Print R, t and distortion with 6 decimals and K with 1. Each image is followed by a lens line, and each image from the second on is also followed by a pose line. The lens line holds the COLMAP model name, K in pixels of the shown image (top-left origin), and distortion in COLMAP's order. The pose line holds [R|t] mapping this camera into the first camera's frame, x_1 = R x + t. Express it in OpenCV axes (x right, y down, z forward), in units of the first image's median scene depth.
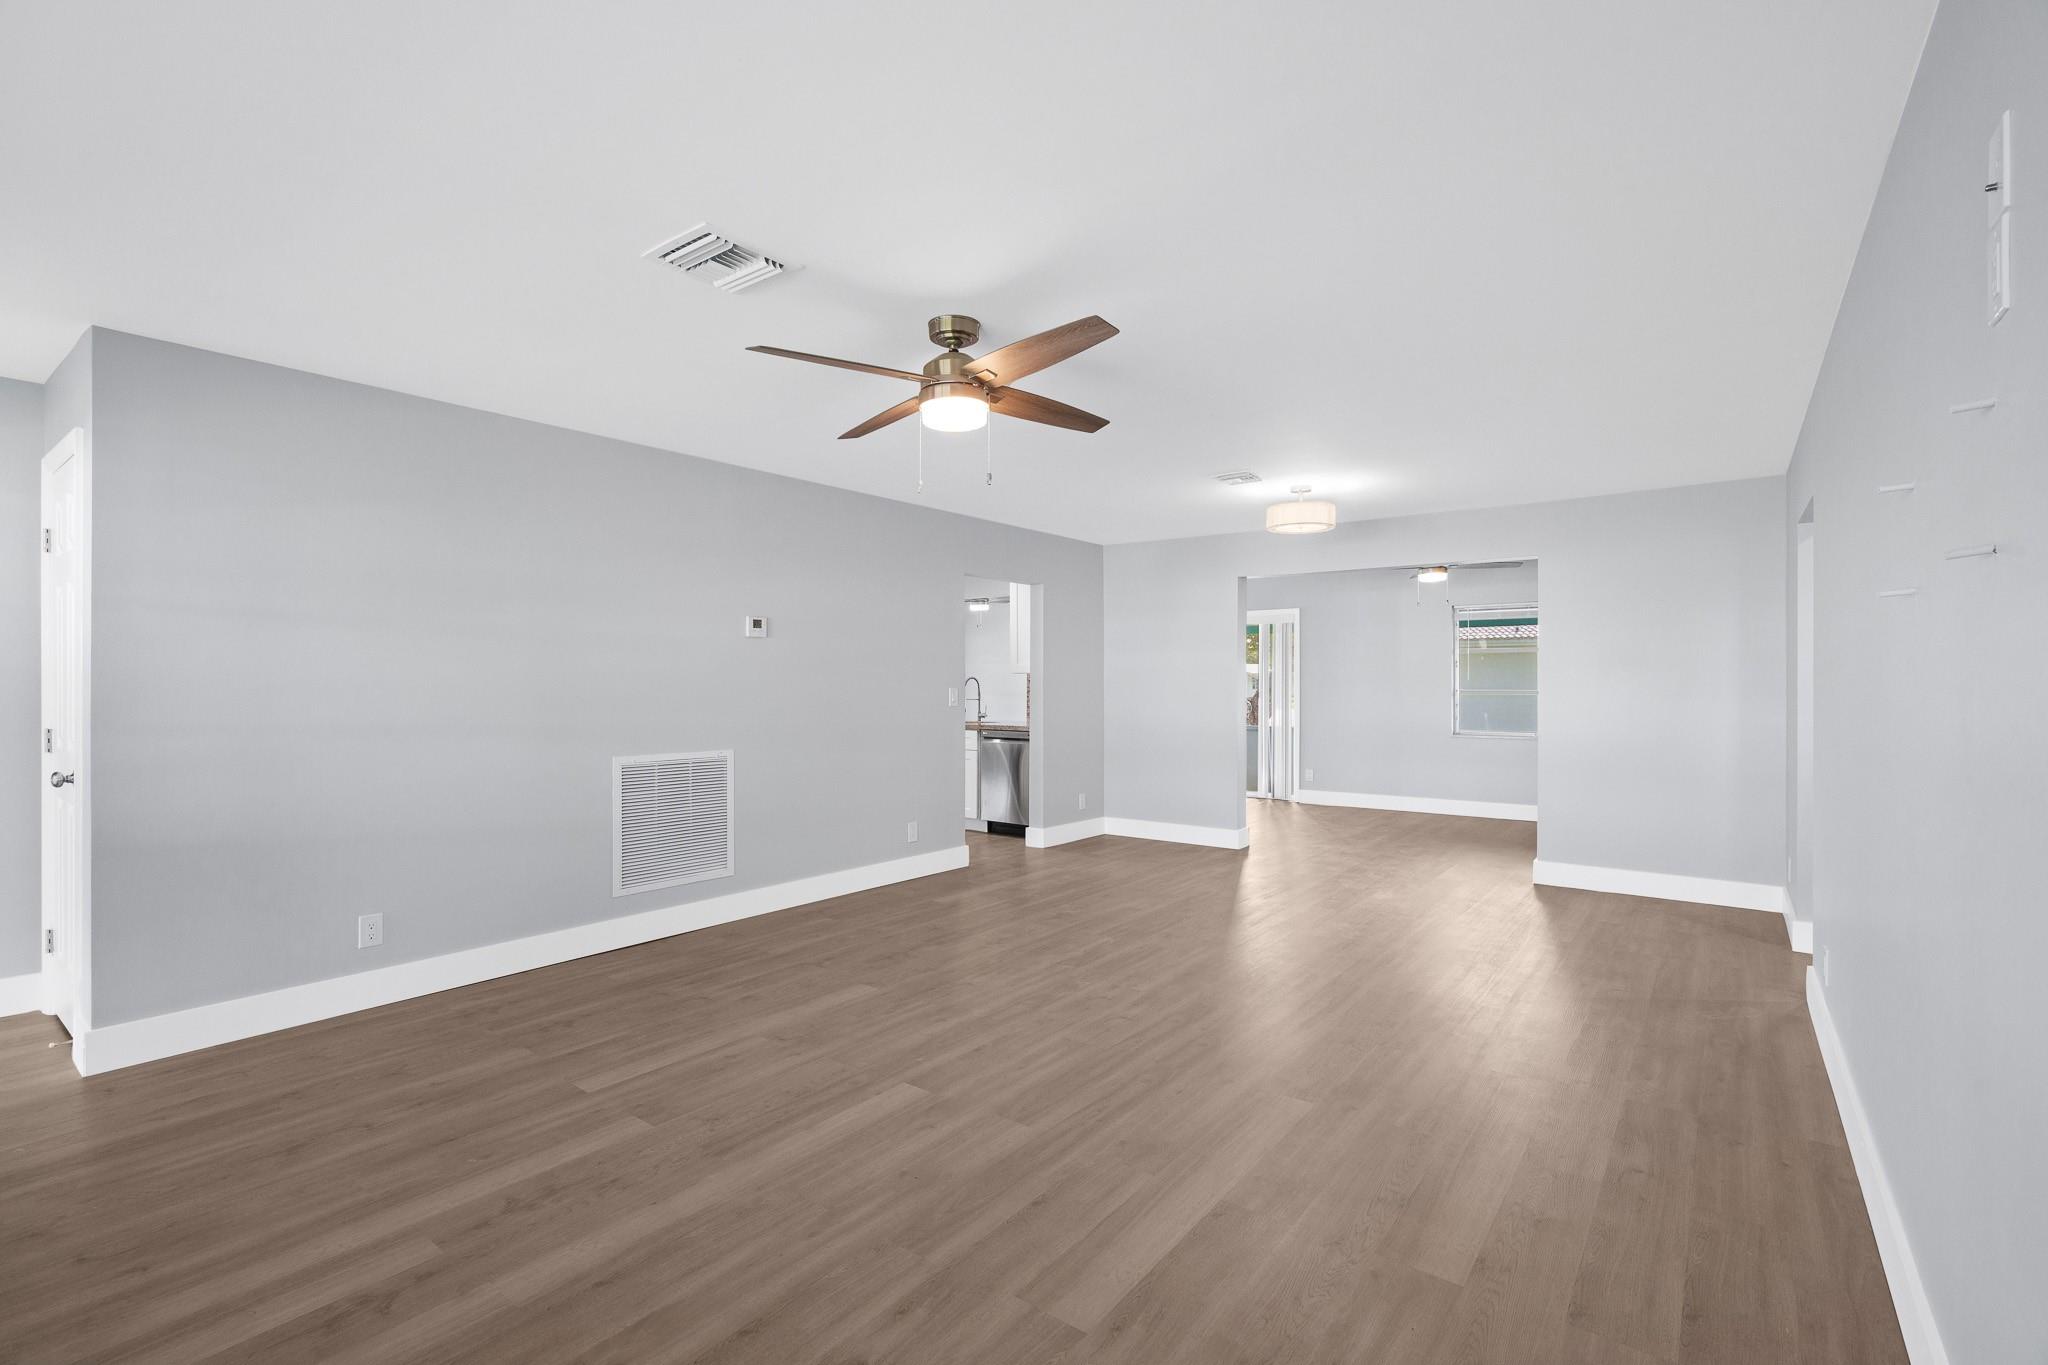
lens RADIAL K [[928.6, 0, 1024.9], [0, 928.6, 689.8], [0, 0, 1]] dist [-0.004300, 0.002614]
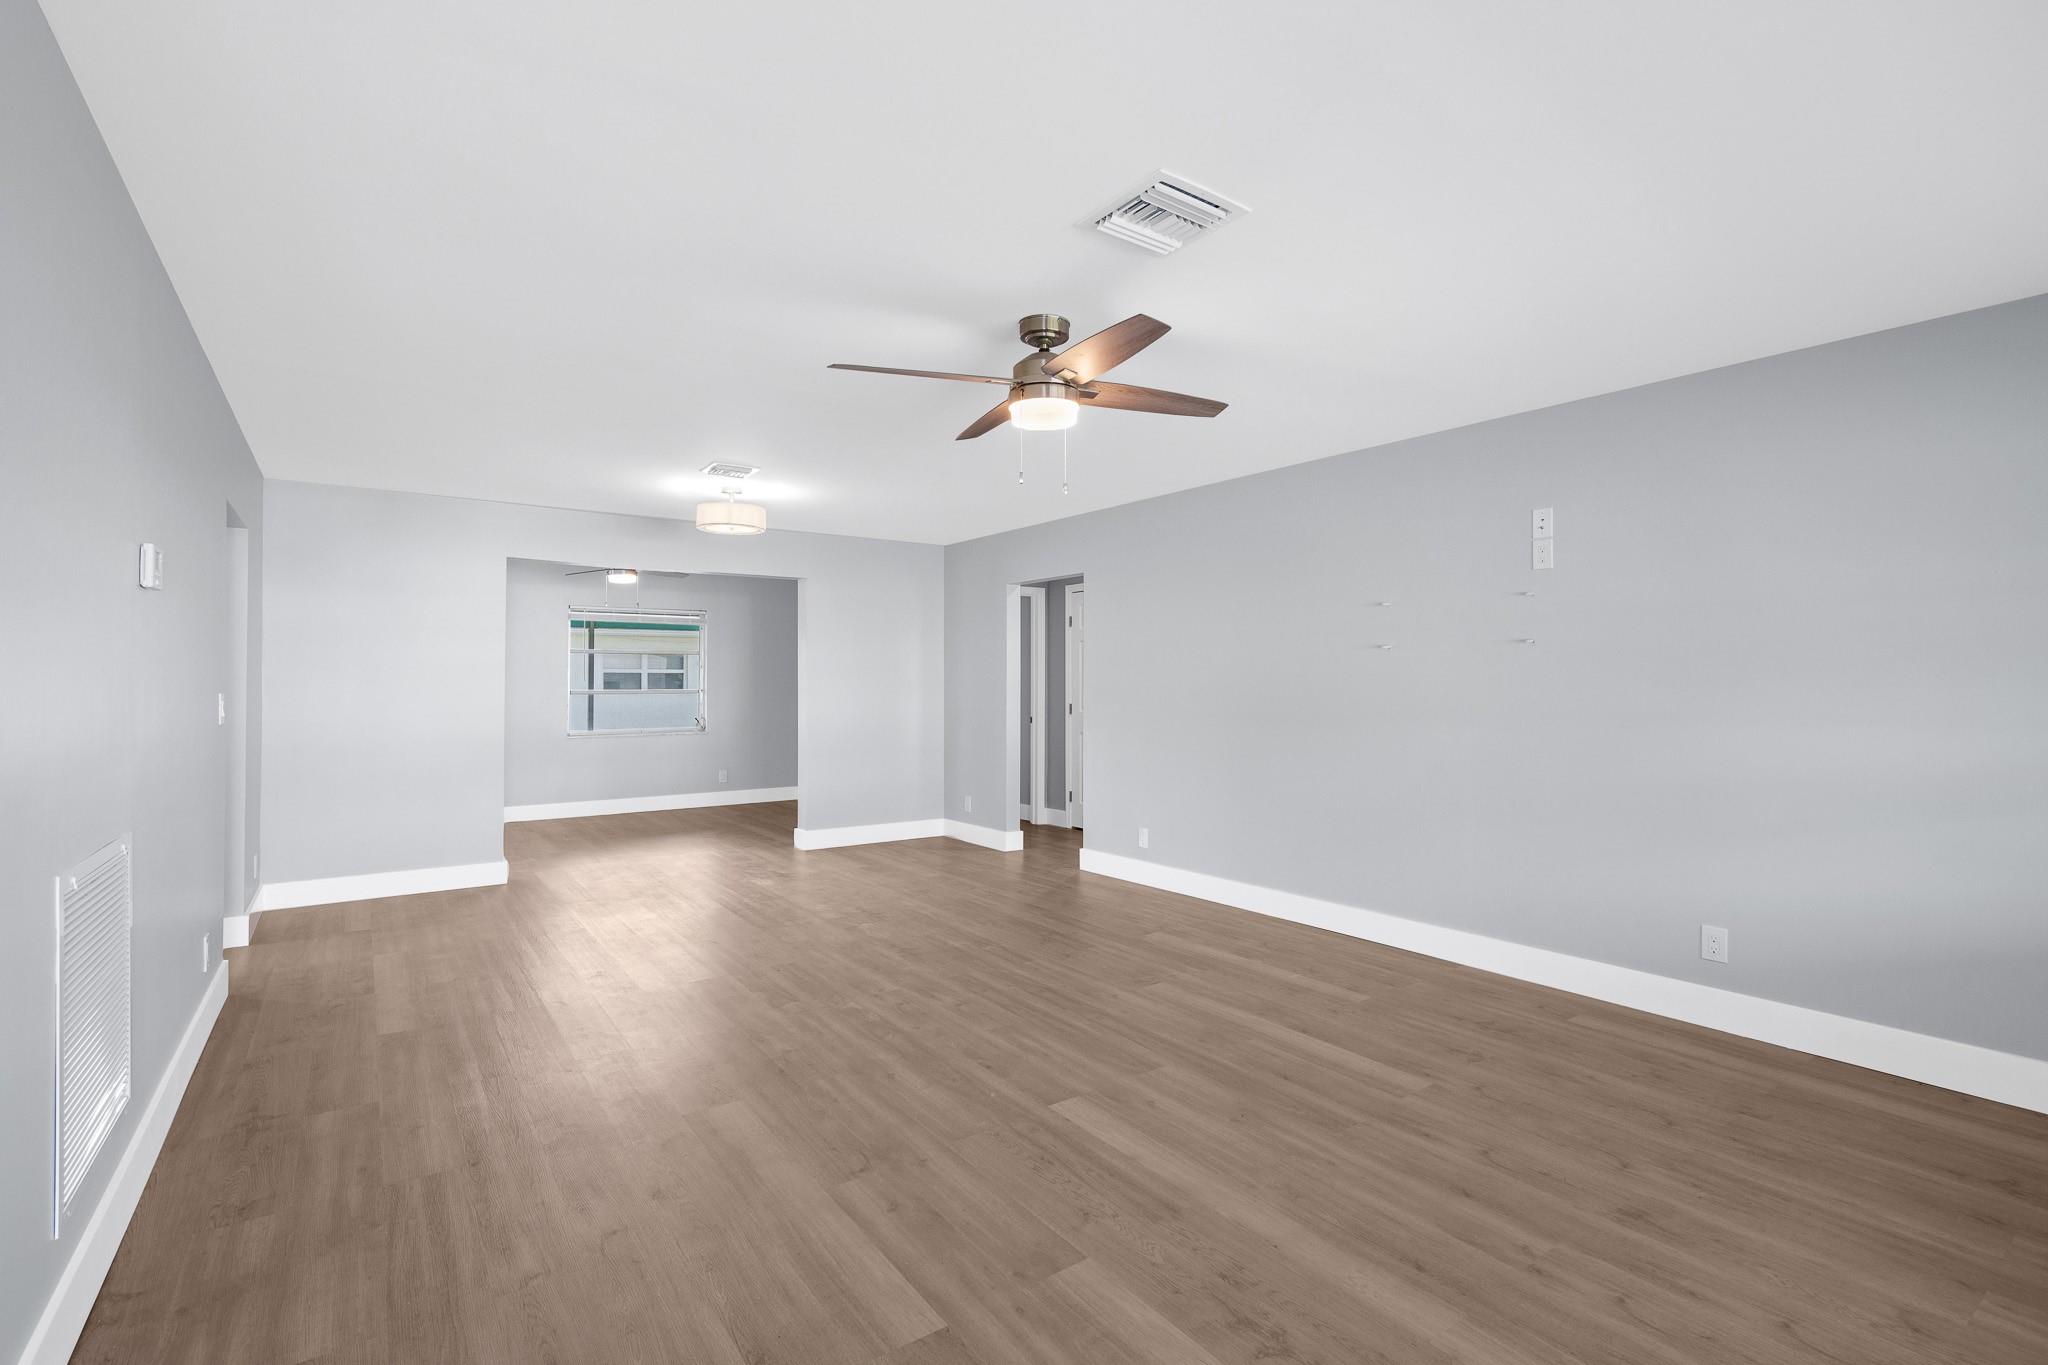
lens RADIAL K [[928.6, 0, 1025.7], [0, 928.6, 694.6], [0, 0, 1]] dist [-0.004300, 0.002614]
pose [[0.286246, -0.009998, 0.958104, -0.939807], [0.005005, 0.999948, 0.008939, -0.007248], [-0.958143, 0.002236, 0.286281, 0.672366]]
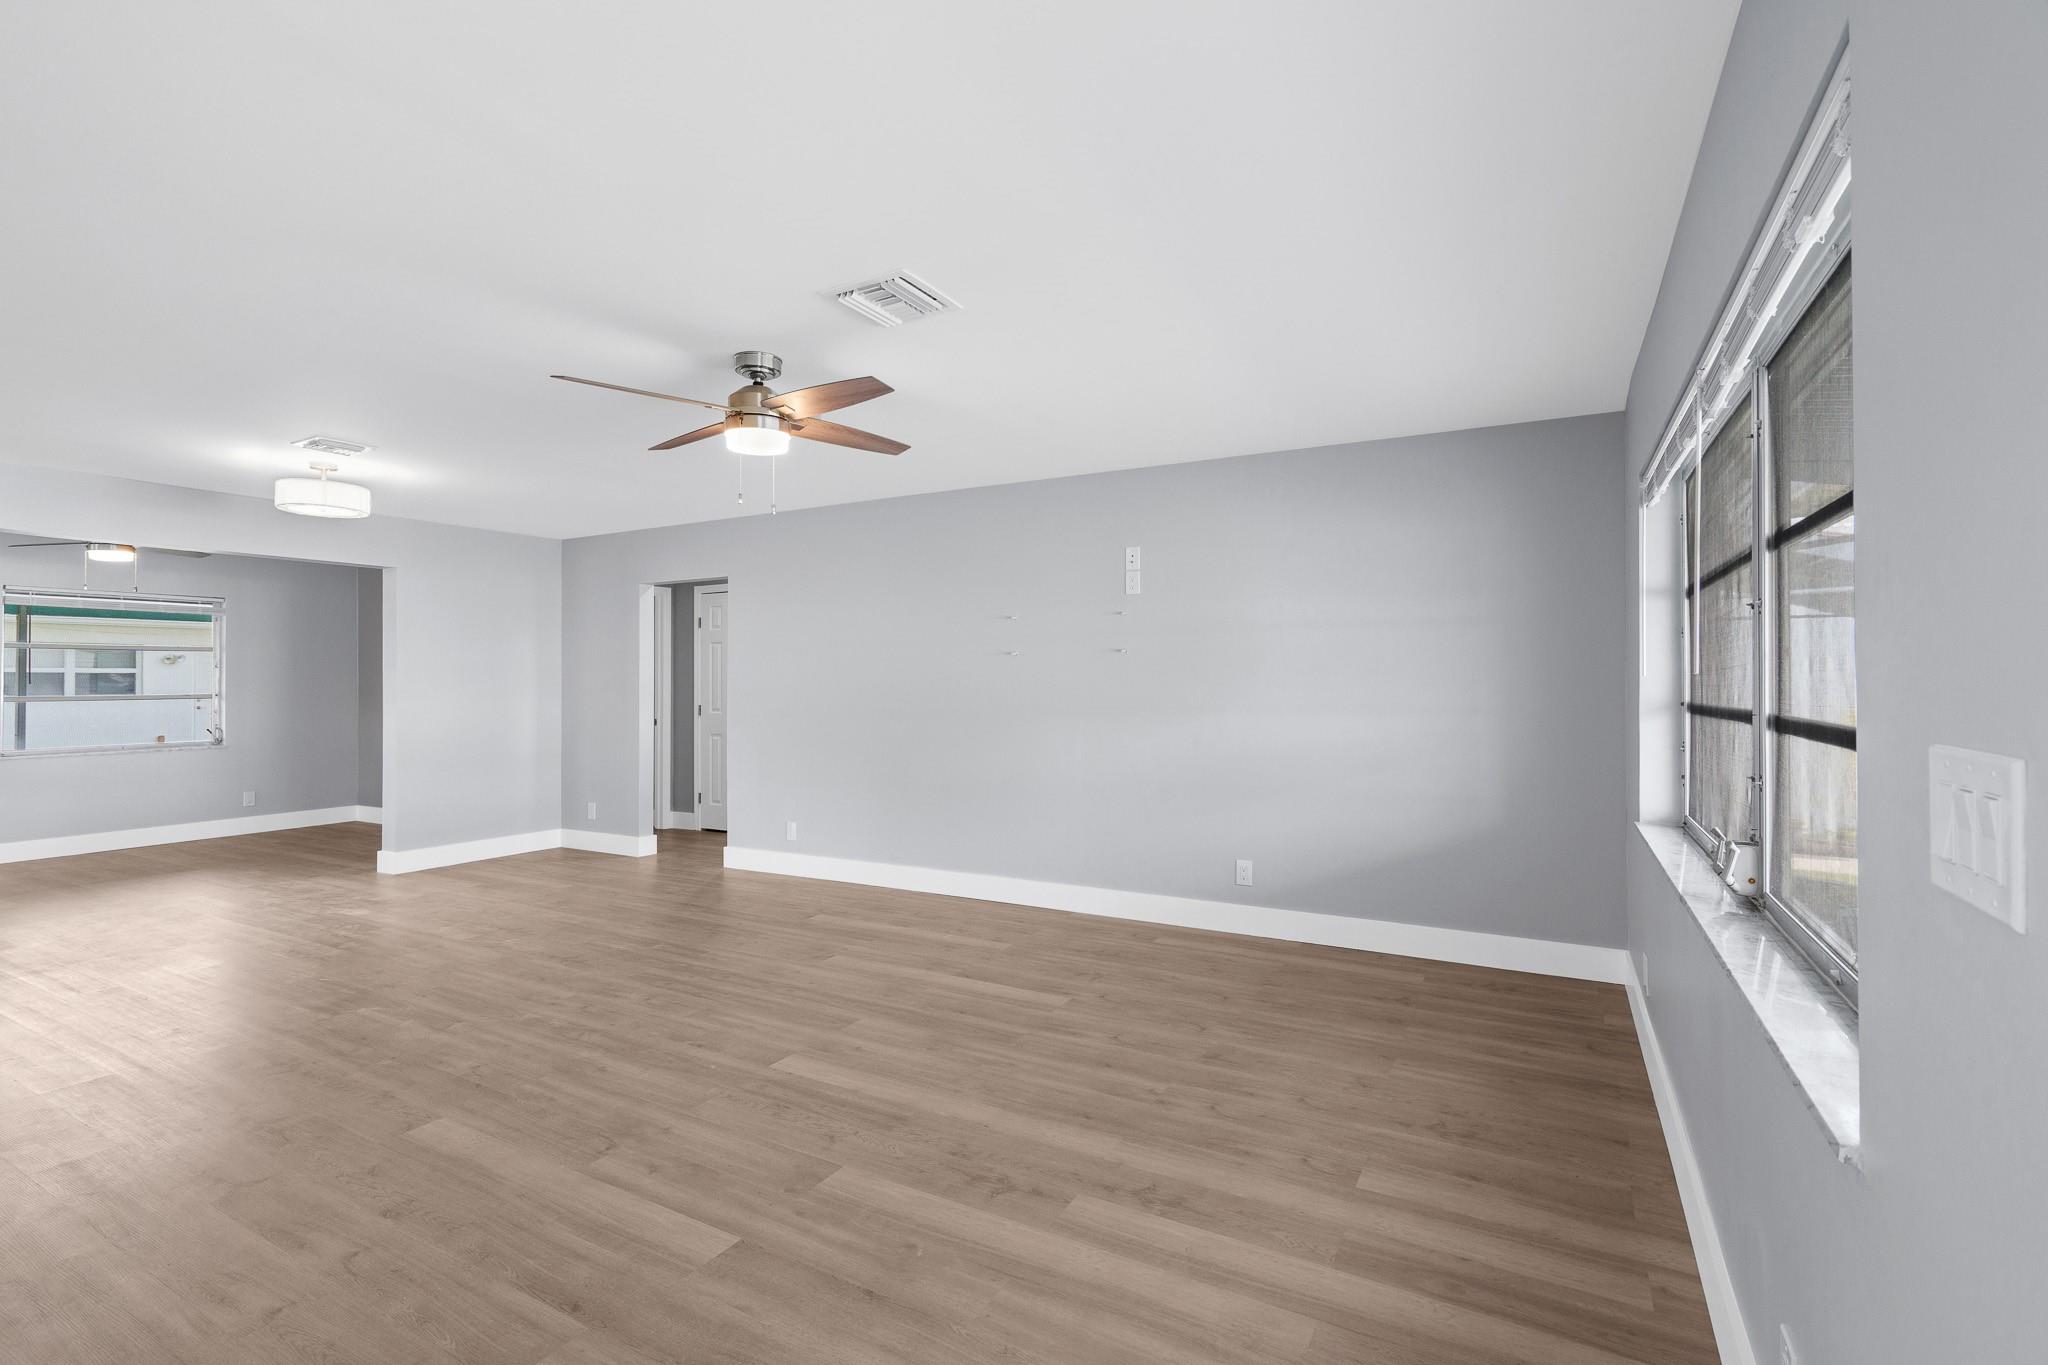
lens RADIAL K [[928.6, 0, 1020.7], [0, 928.6, 714.0], [0, 0, 1]] dist [-0.004300, 0.002614]
pose [[-0.143900, -0.032206, 0.989068, -1.085938], [0.009565, 0.999378, 0.033933, -0.011480], [-0.989546, 0.014343, -0.143502, 0.773930]]
